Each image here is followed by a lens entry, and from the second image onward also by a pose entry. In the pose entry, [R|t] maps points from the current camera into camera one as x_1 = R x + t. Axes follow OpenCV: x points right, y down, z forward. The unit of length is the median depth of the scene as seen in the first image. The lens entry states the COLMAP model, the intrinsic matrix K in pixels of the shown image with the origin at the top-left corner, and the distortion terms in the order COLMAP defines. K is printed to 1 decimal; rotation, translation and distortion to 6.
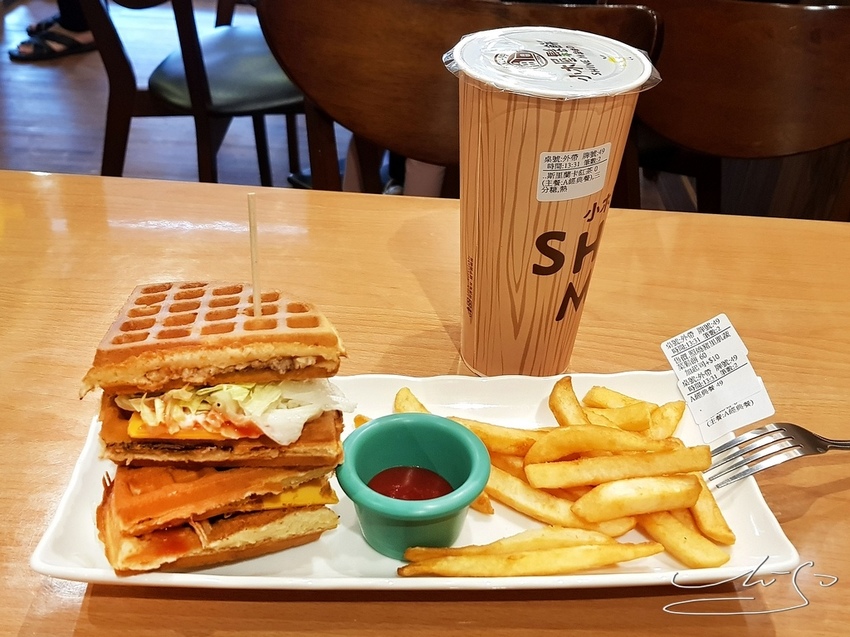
lens RADIAL K [[849.2, 0, 424.0], [0, 849.2, 304.8], [0, 0, 1]] dist [0.023273, -0.005816]
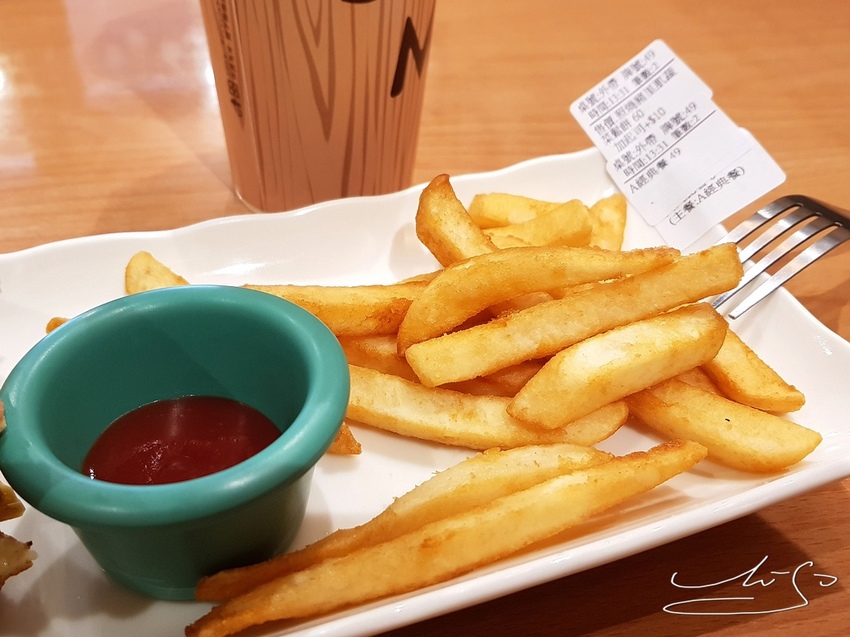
lens RADIAL K [[840.0, 0, 393.3], [0, 840.0, 317.6], [0, 0, 1]] dist [0.099403, -0.310108]
pose [[0.958134, -0.191974, 0.212426, 0.008798], [0.161695, 0.975082, 0.151886, 0.094284], [-0.236291, -0.111179, 0.965301, 0.523067]]
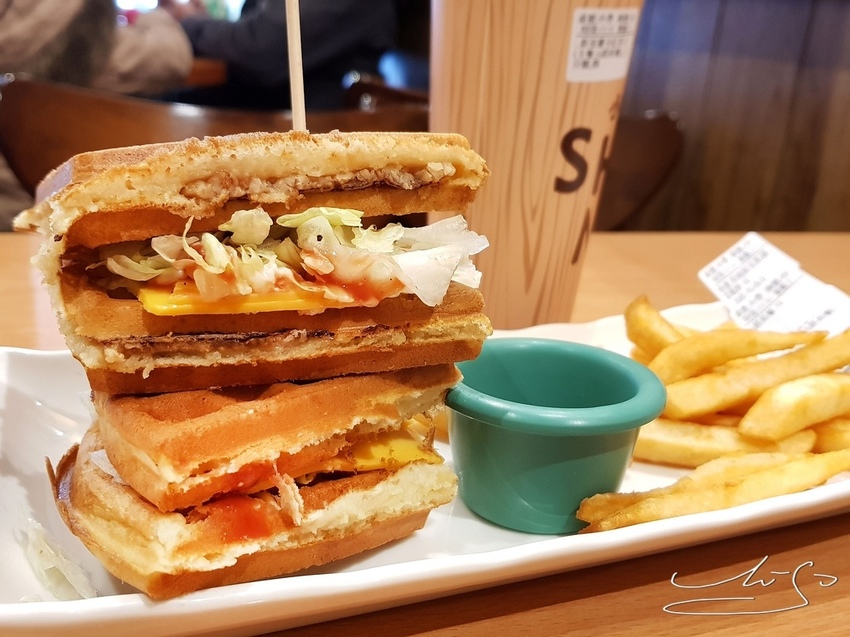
lens RADIAL K [[840.0, 0, 393.3], [0, 840.0, 317.6], [0, 0, 1]] dist [0.099403, -0.310108]
pose [[0.942065, -0.087697, 0.323764, -0.315692], [0.157525, 0.967827, -0.196204, 0.236967], [-0.296141, 0.235838, 0.925571, 0.400126]]
